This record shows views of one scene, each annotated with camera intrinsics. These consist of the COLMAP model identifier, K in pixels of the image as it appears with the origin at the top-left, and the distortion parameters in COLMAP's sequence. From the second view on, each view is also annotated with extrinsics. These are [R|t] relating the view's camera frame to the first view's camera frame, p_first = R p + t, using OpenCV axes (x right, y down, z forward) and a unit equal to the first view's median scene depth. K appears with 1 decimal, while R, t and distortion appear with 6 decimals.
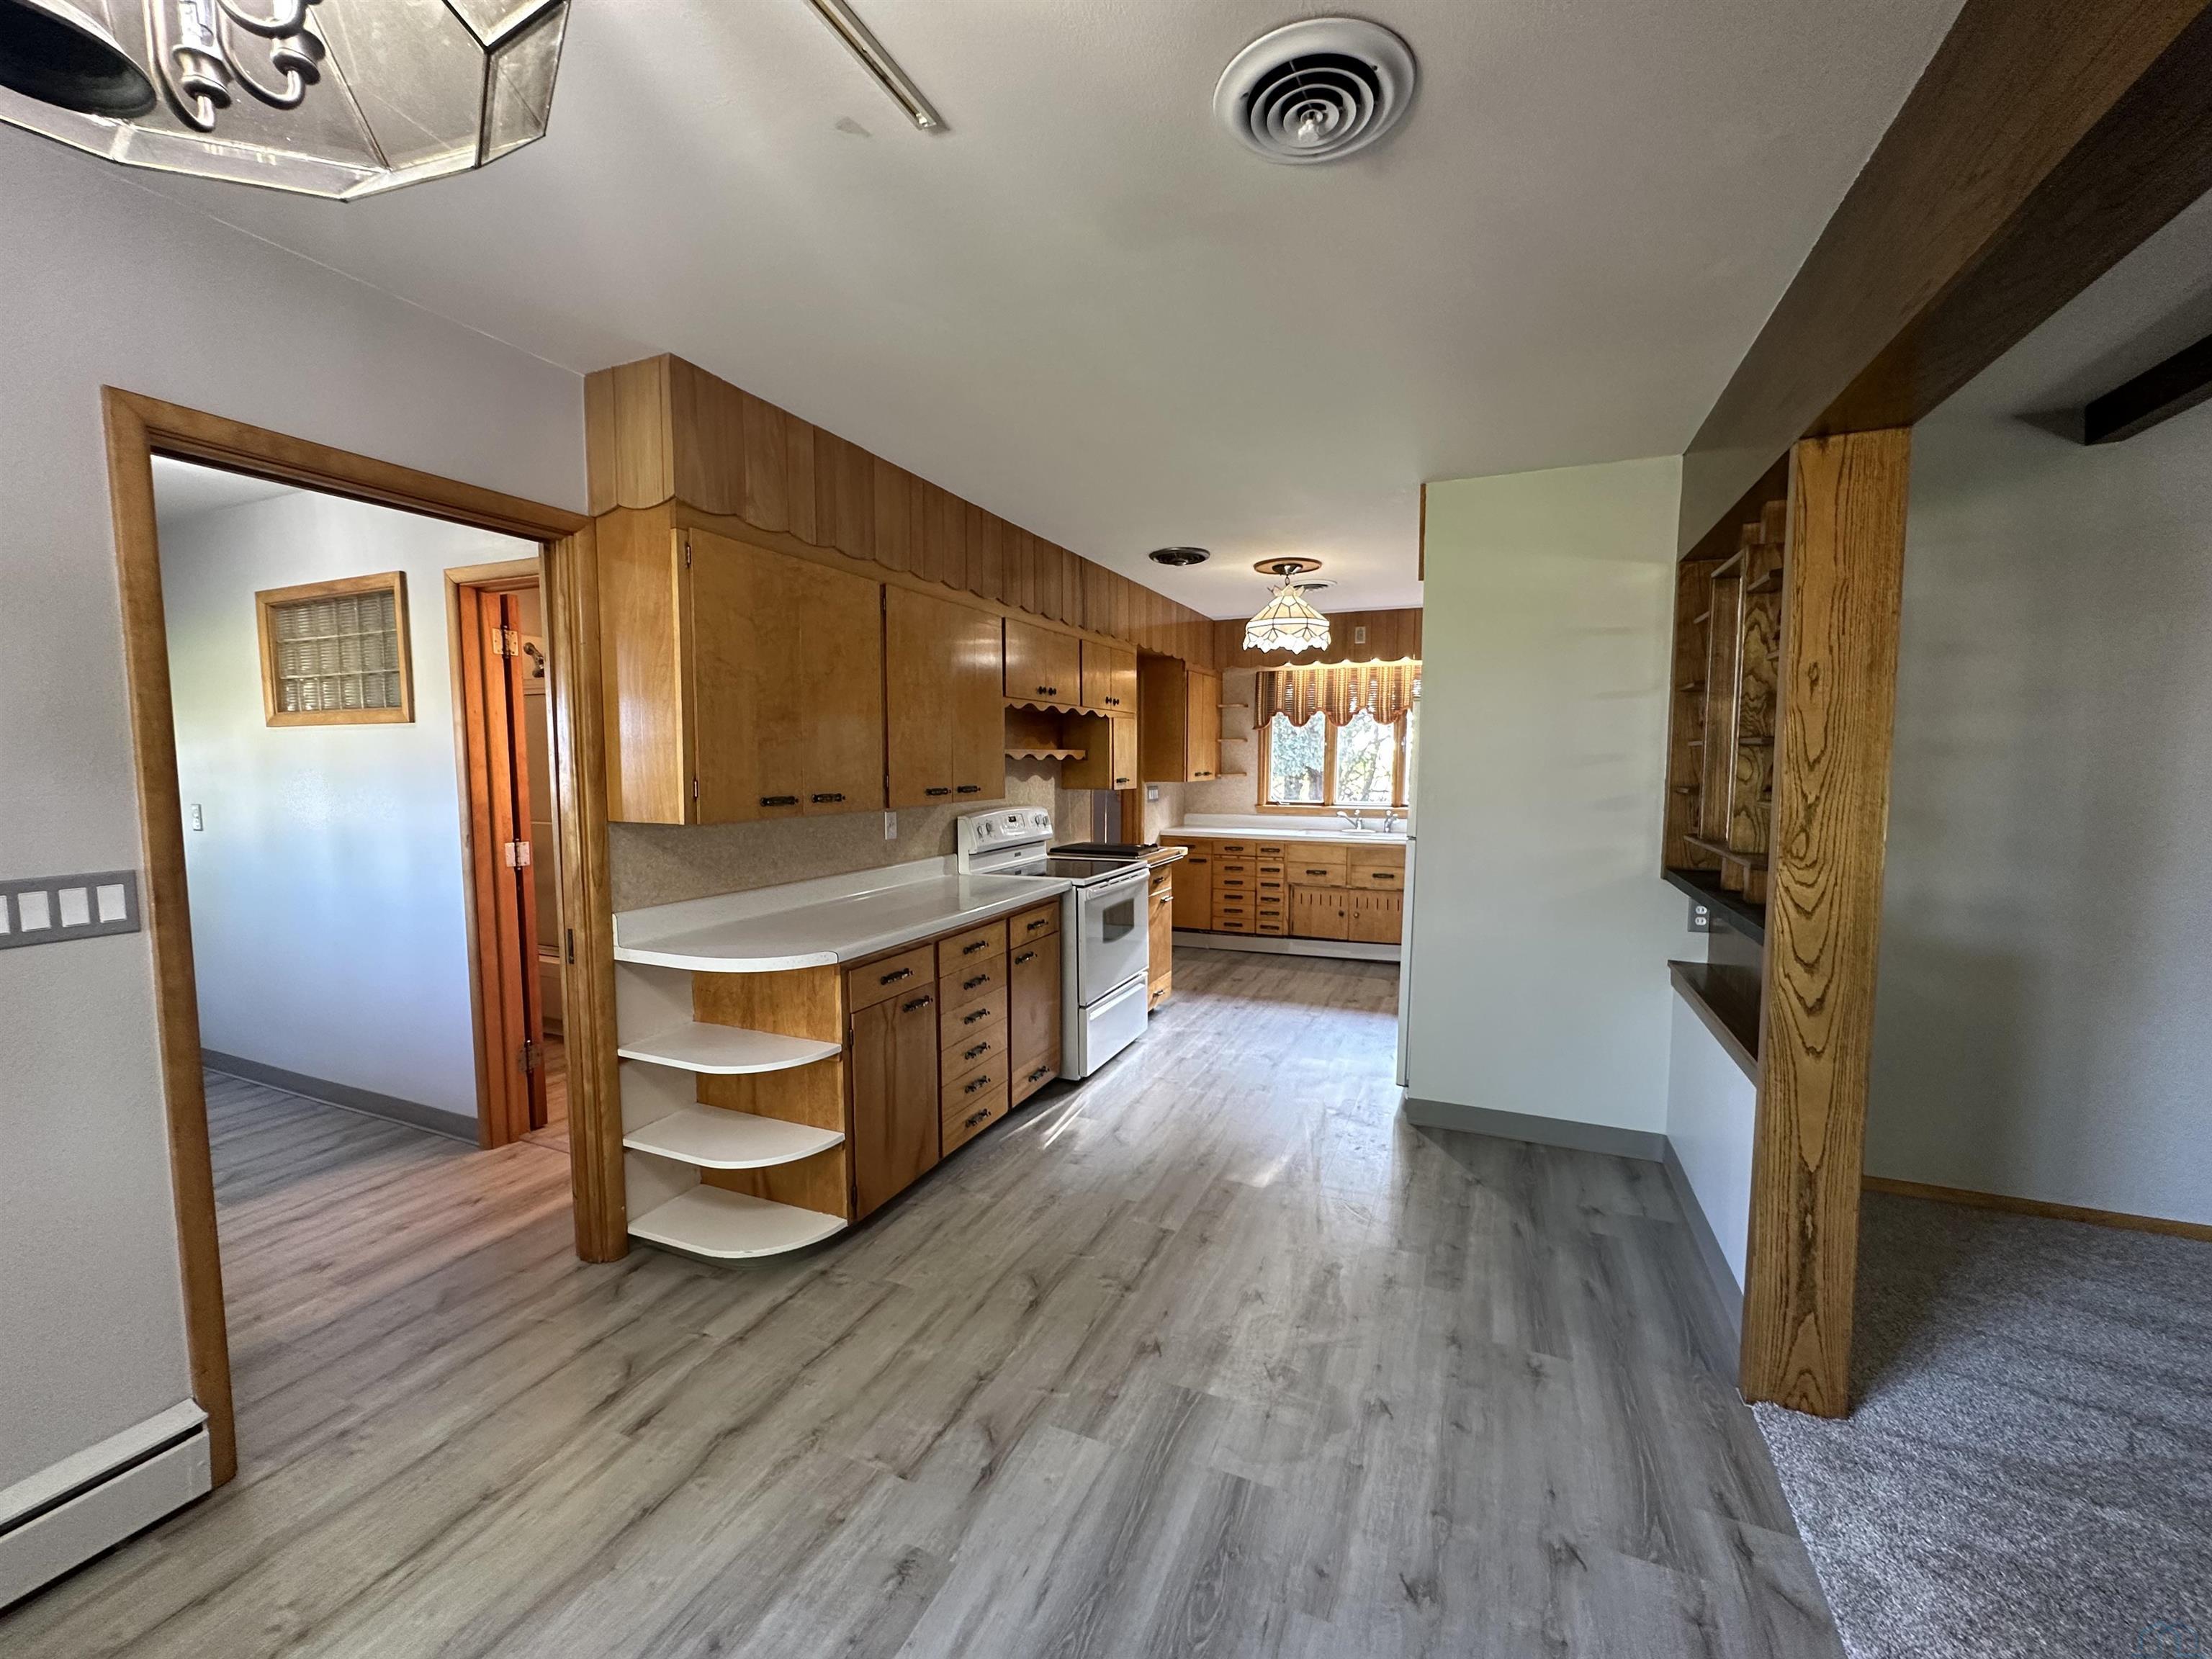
lens RADIAL K [[883.9, 0, 1106.0], [0, 883.9, 829.4], [0, 0, 1]] dist [0.001338, 0.000097]
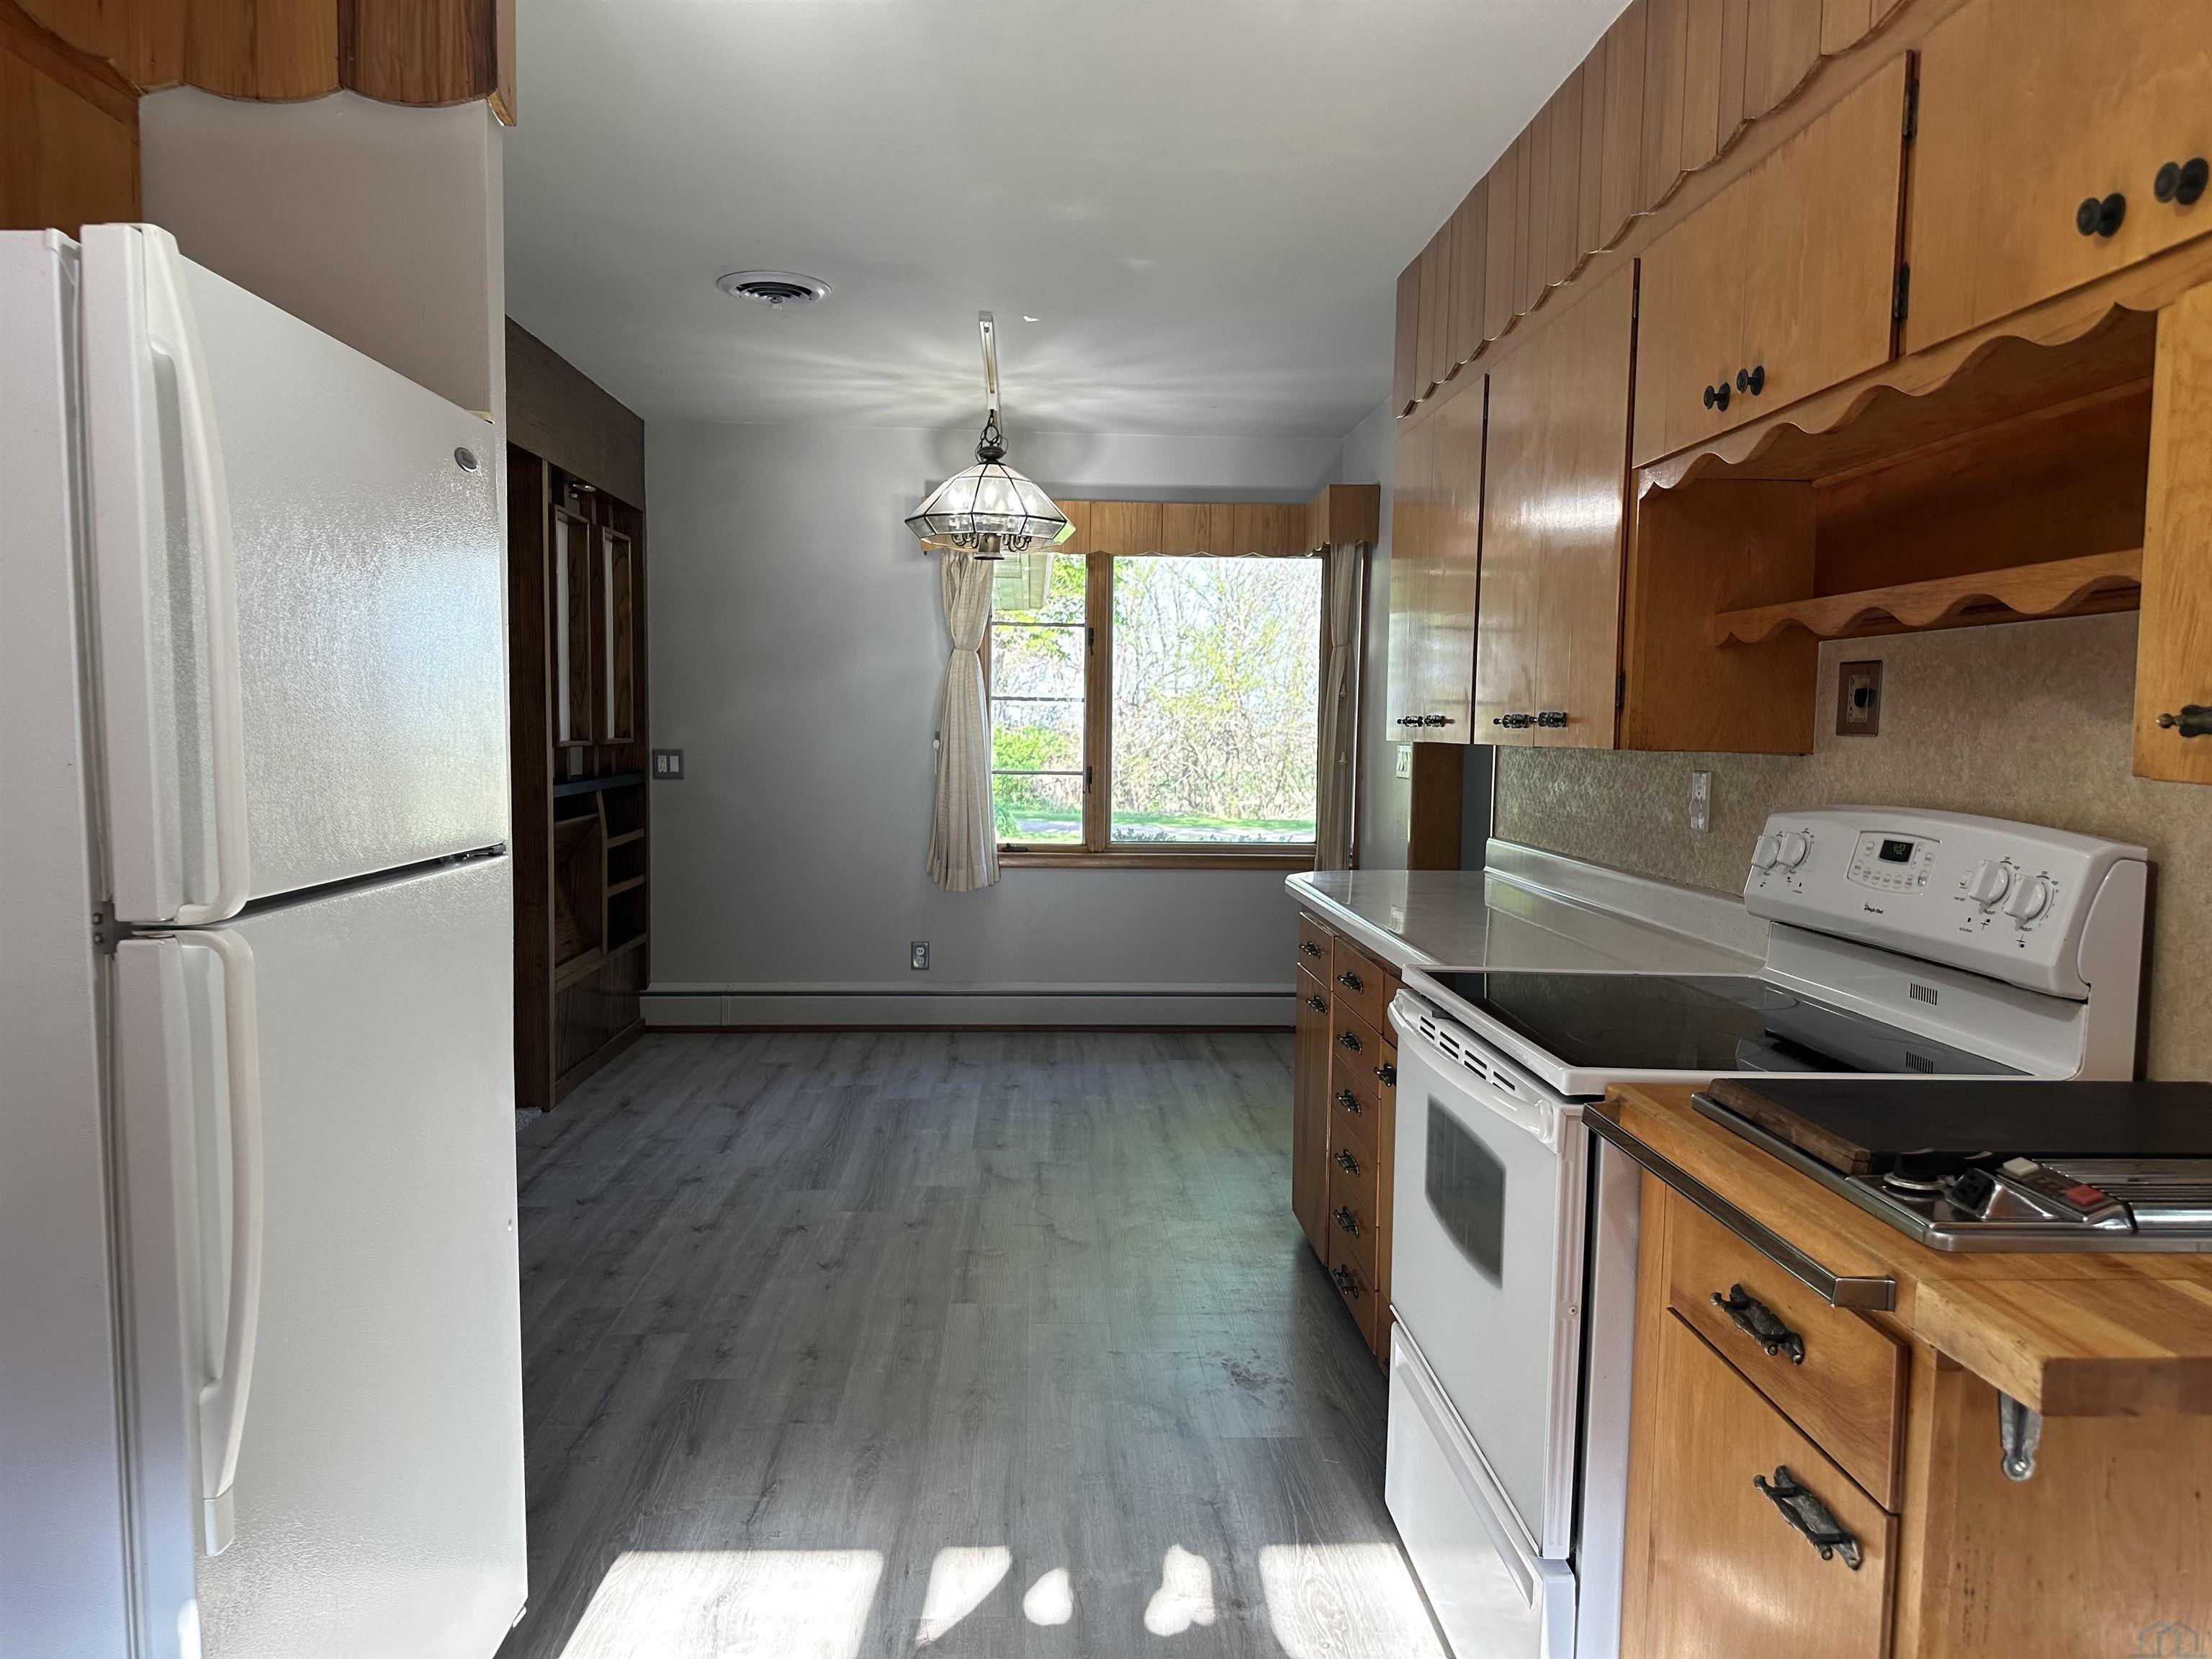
lens RADIAL K [[1564.8, 0, 1107.7], [0, 1564.8, 834.8], [0, 0, 1]] dist [0.002287, -0.003514]
pose [[-0.897599, 0.014177, -0.440585, 0.444118], [-0.055400, 0.987930, 0.144655, -0.099262], [0.437318, 0.154251, -0.885980, 1.805600]]
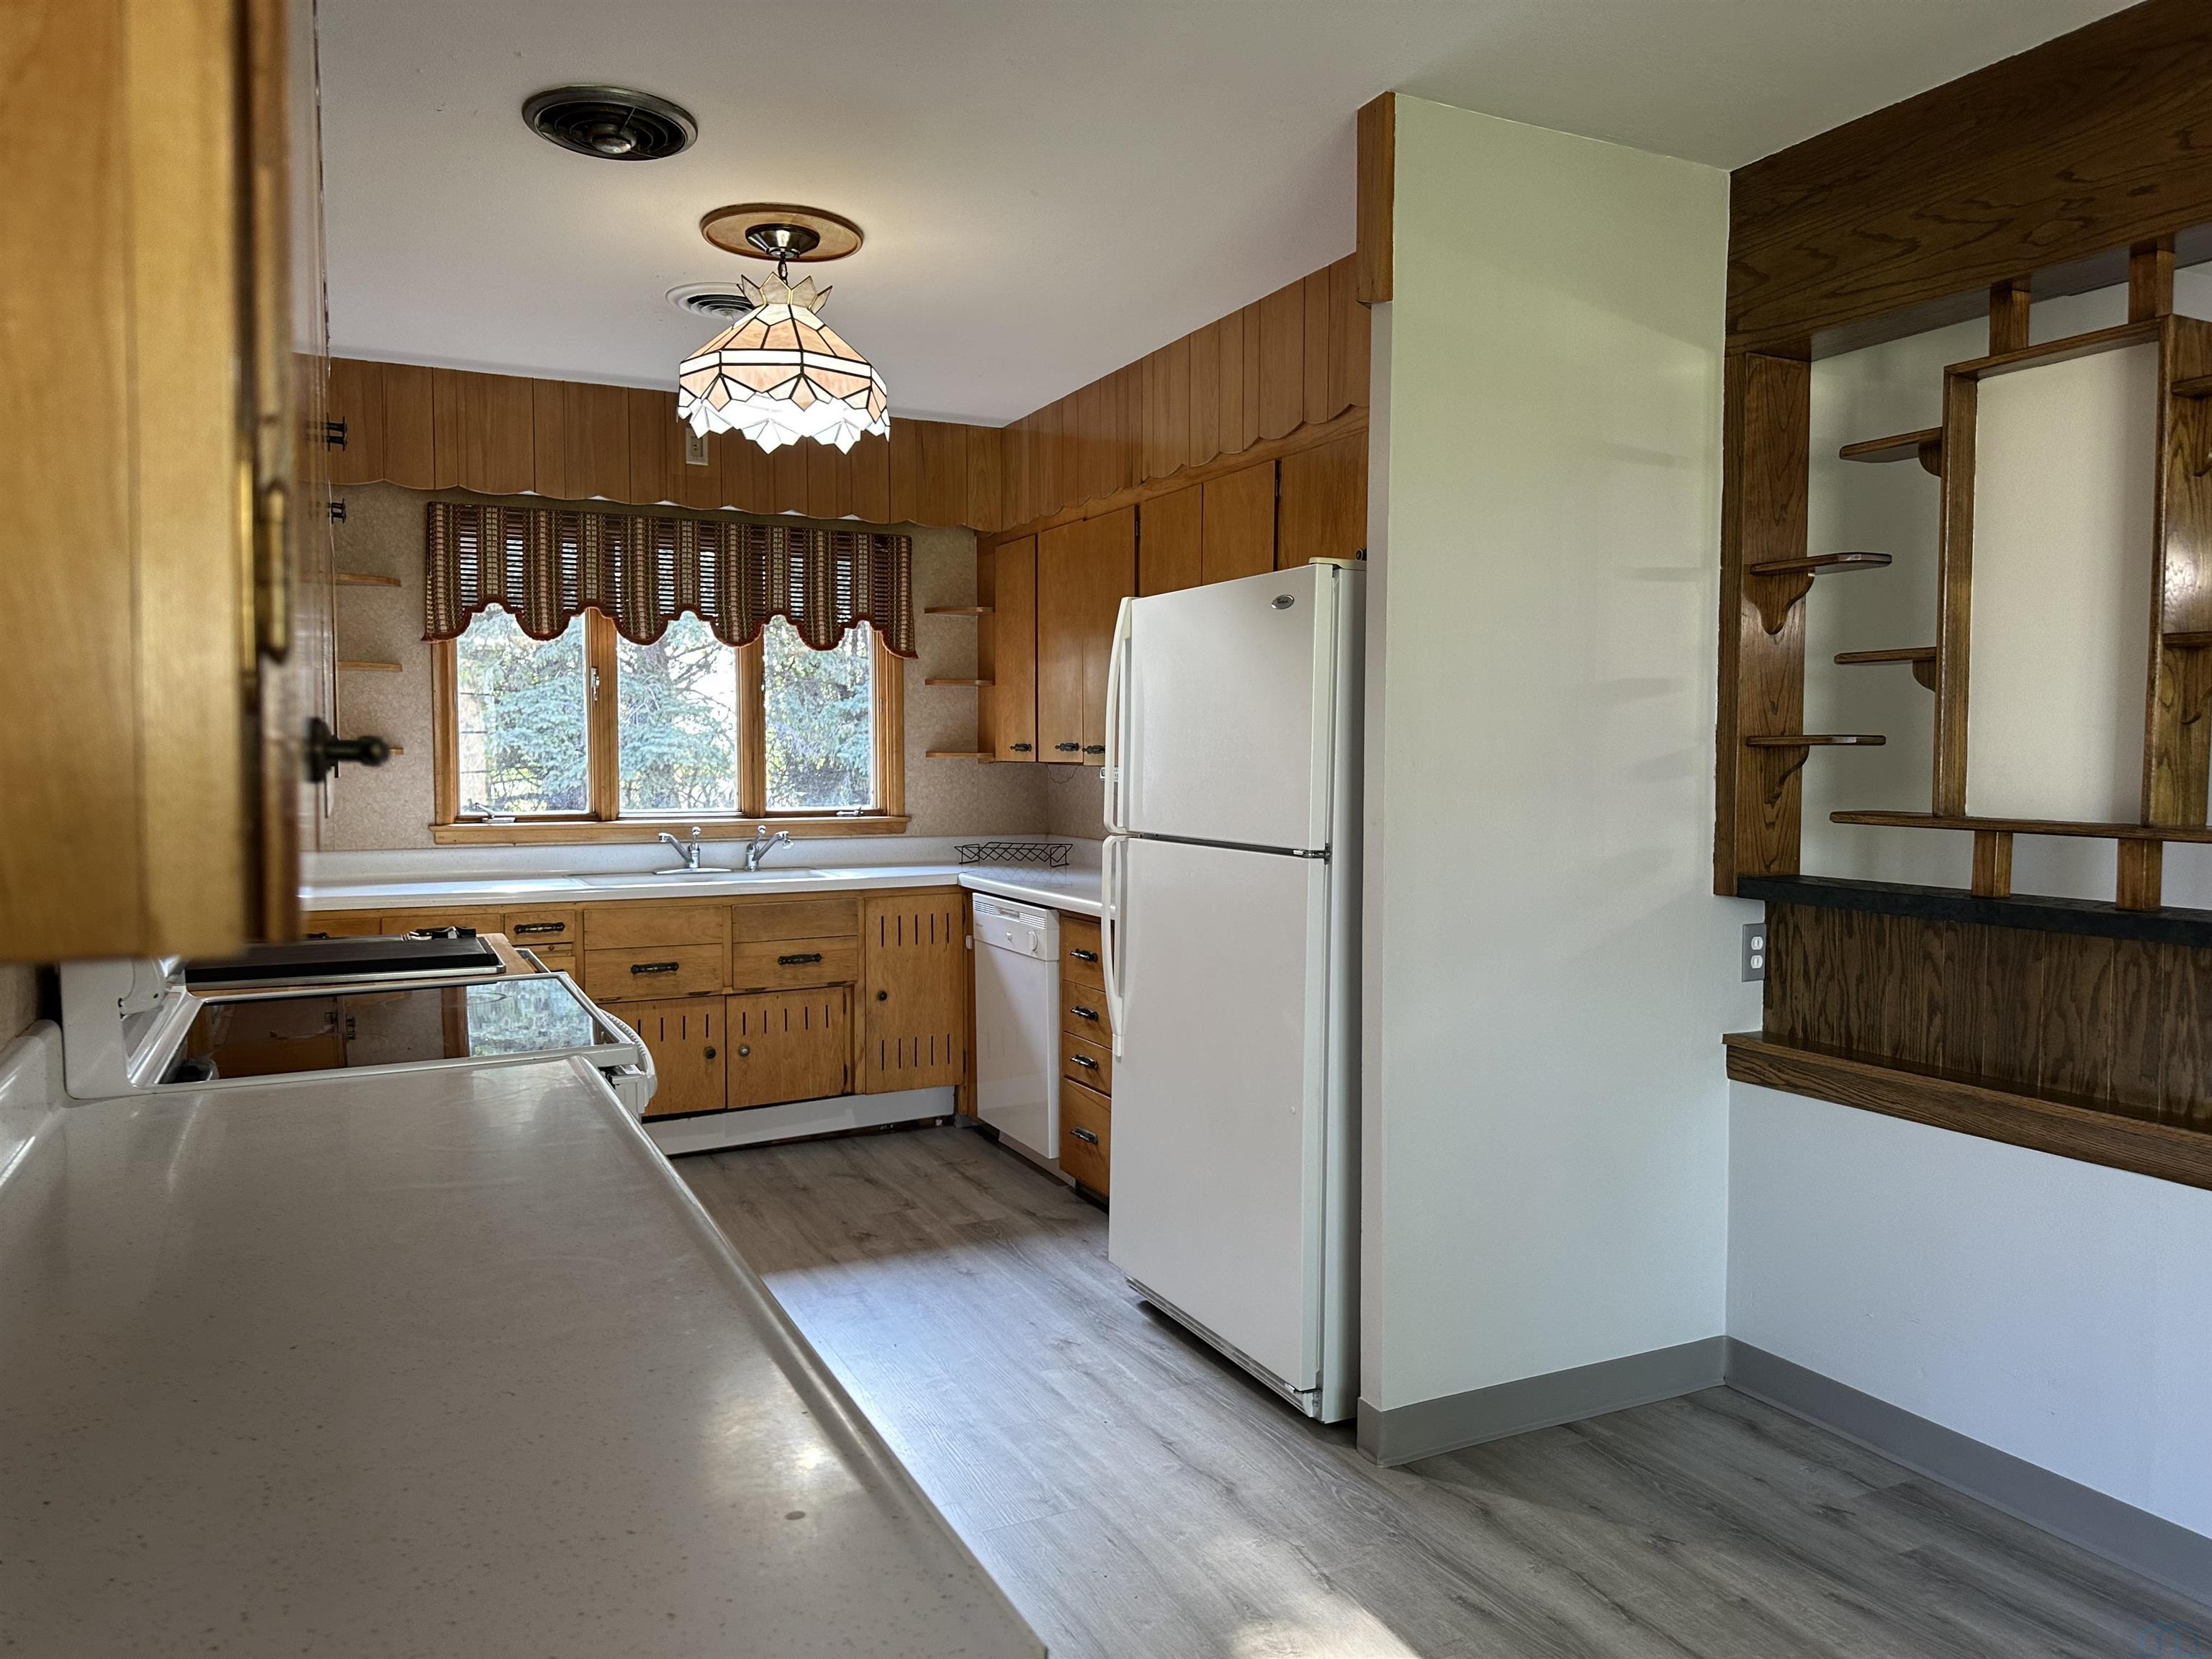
lens RADIAL K [[1564.8, 0, 1107.9], [0, 1564.8, 831.6], [0, 0, 1]] dist [0.002287, -0.003514]
pose [[0.652041, -0.038378, 0.757212, -0.394420], [0.060488, 0.998168, -0.001497, -0.008771], [-0.755767, 0.046778, 0.653168, 0.607603]]
